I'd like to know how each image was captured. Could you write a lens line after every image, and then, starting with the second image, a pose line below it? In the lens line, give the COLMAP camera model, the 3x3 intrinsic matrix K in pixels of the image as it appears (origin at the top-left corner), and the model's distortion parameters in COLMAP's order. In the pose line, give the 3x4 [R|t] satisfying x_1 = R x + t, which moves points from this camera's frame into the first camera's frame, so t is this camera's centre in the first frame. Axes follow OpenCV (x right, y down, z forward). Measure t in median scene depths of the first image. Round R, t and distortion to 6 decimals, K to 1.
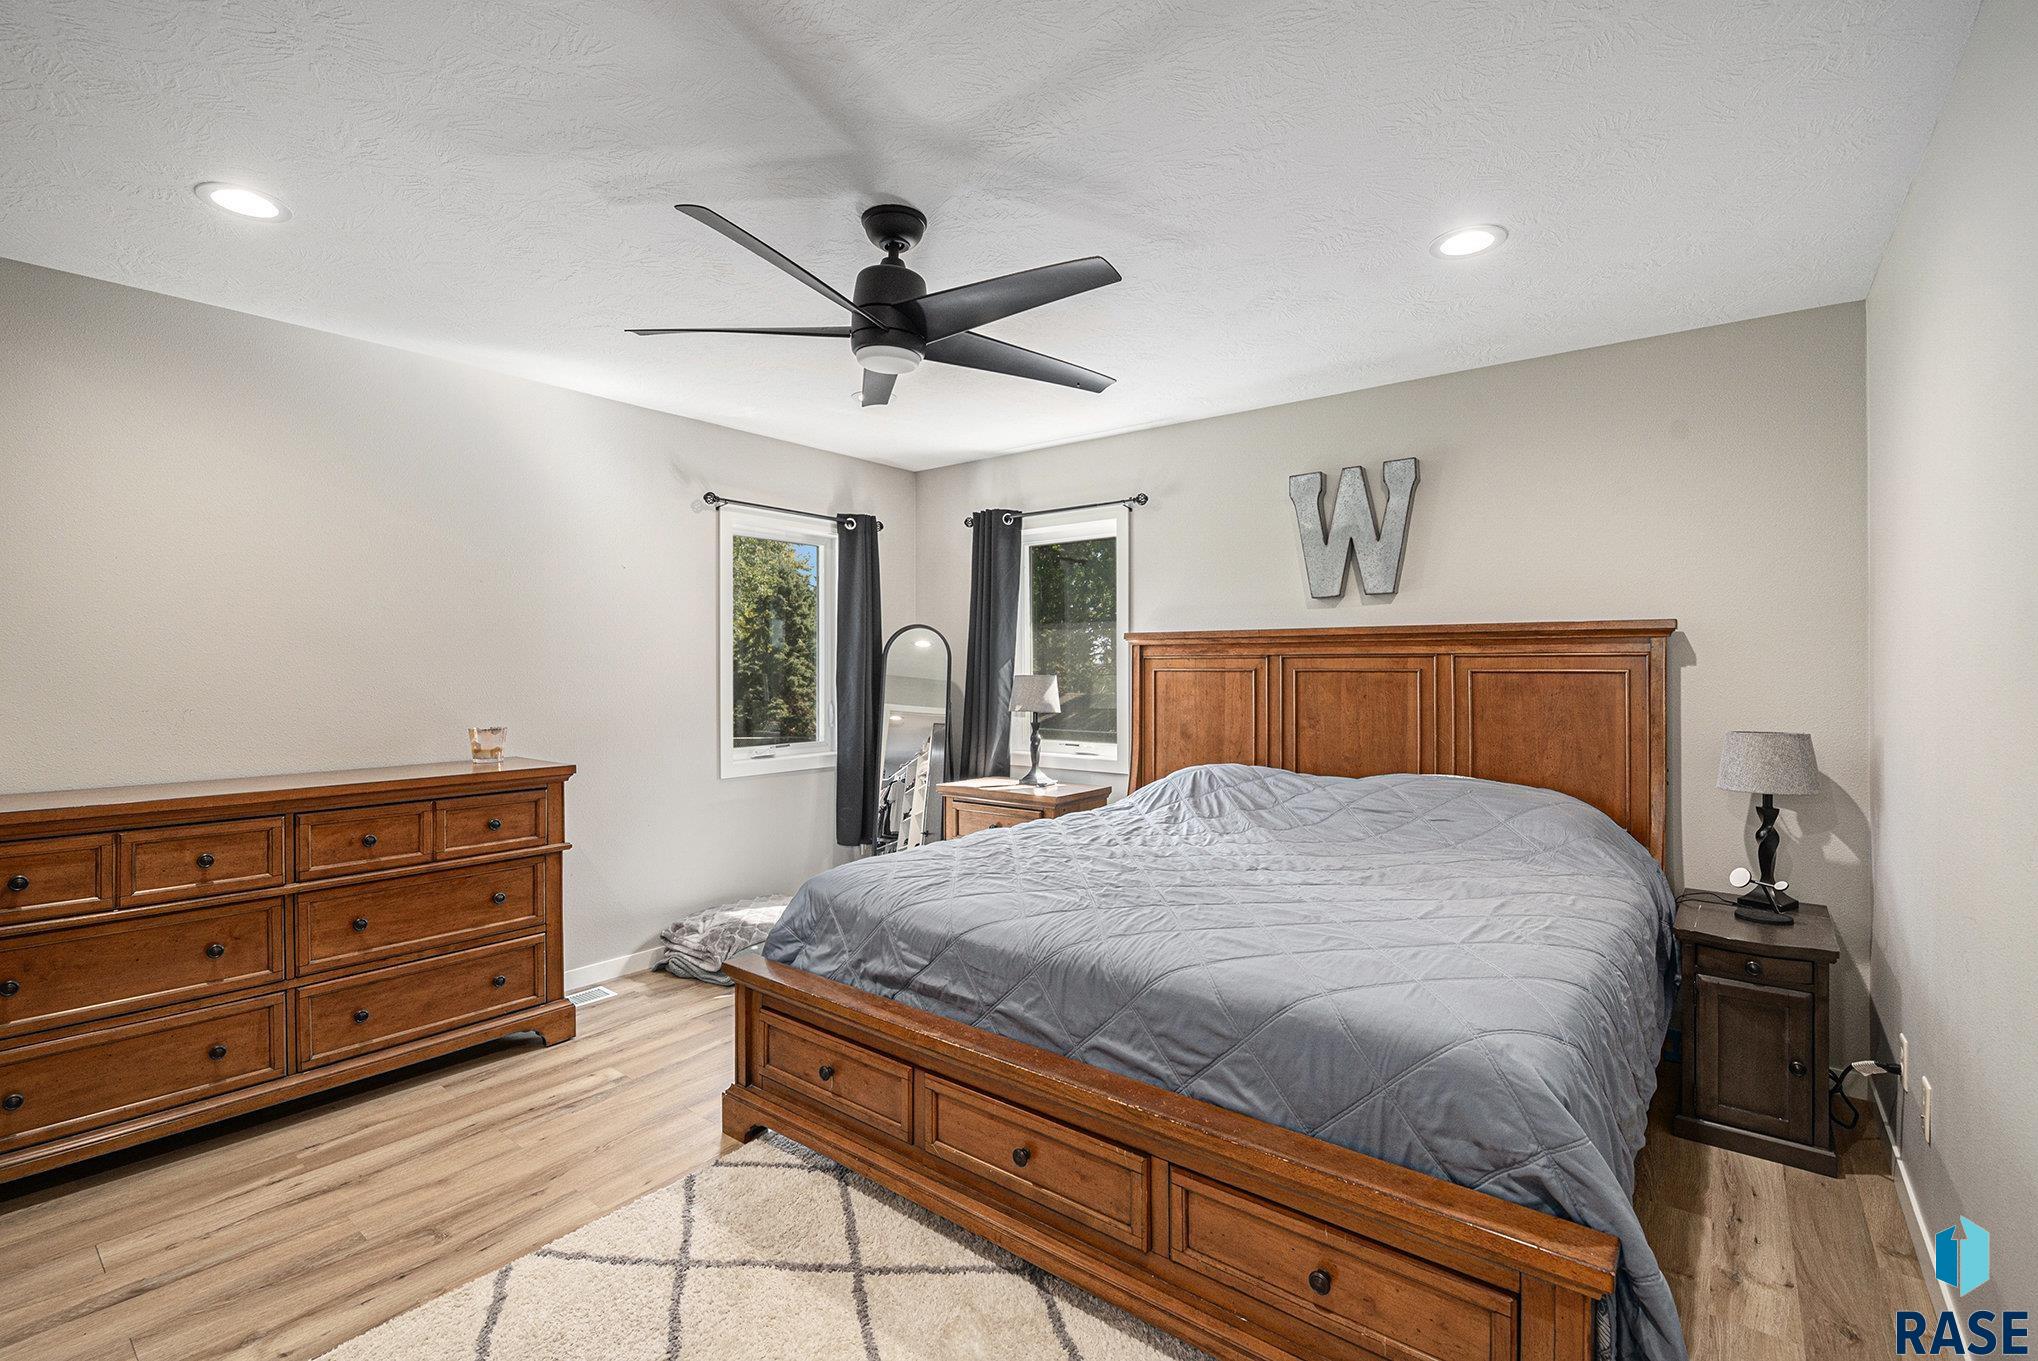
lens RADIAL K [[890.5, 0, 1021.6], [0, 890.5, 673.2], [0, 0, 1]] dist [-0.004559, -0.000671]
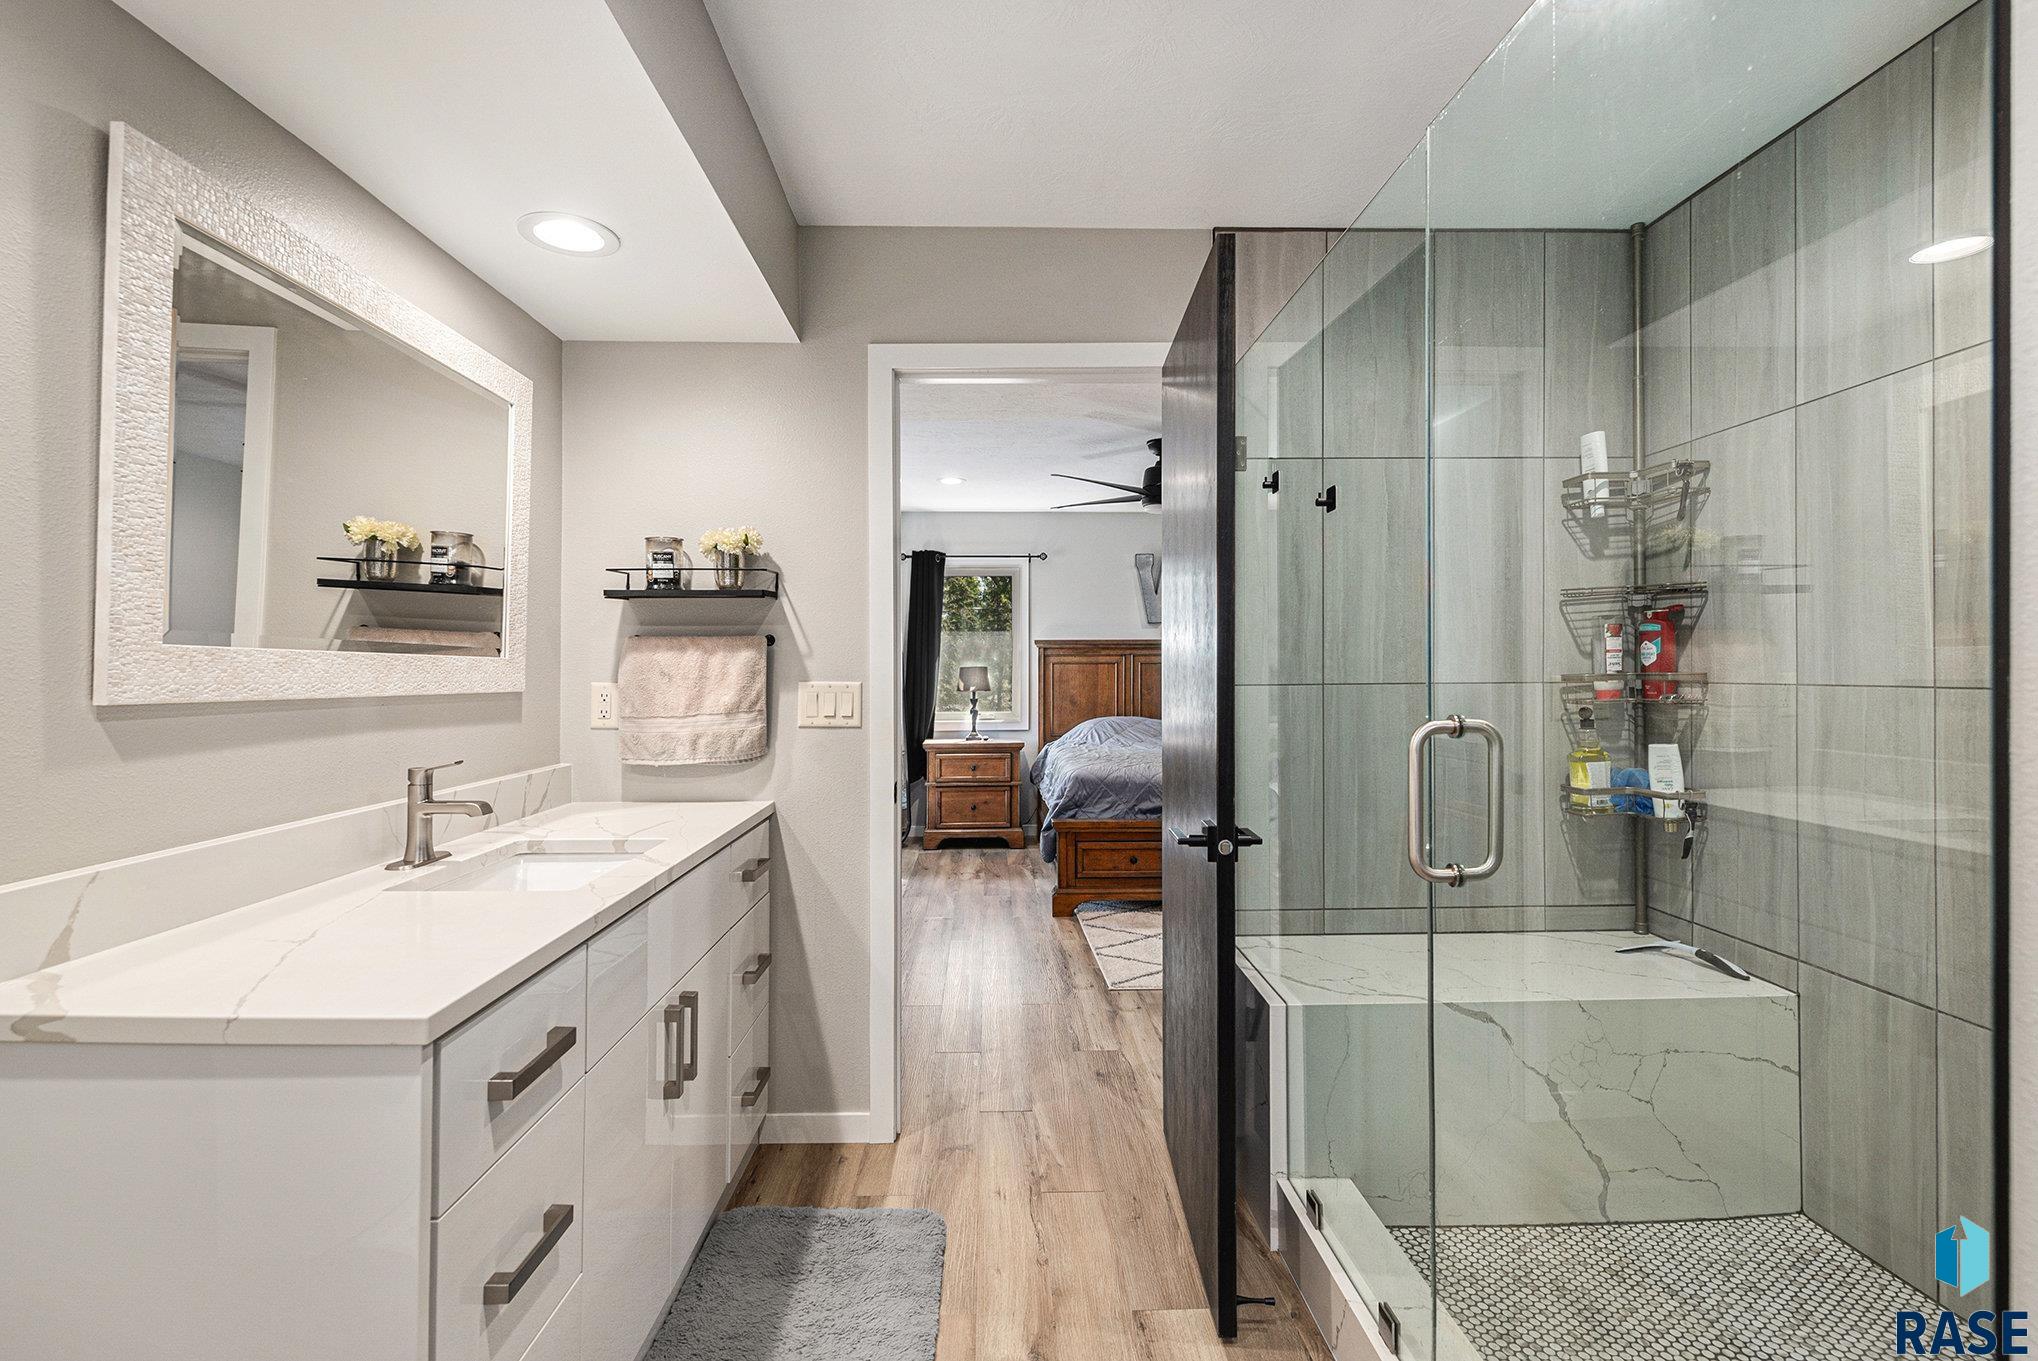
lens RADIAL K [[890.5, 0, 1013.7], [0, 890.5, 668.1], [0, 0, 1]] dist [-0.004559, -0.000671]
pose [[0.767699, 0.003379, 0.640802, -0.952848], [0.004263, 0.999937, -0.010380, 0.022519], [-0.640796, 0.010700, 0.767636, -0.197236]]
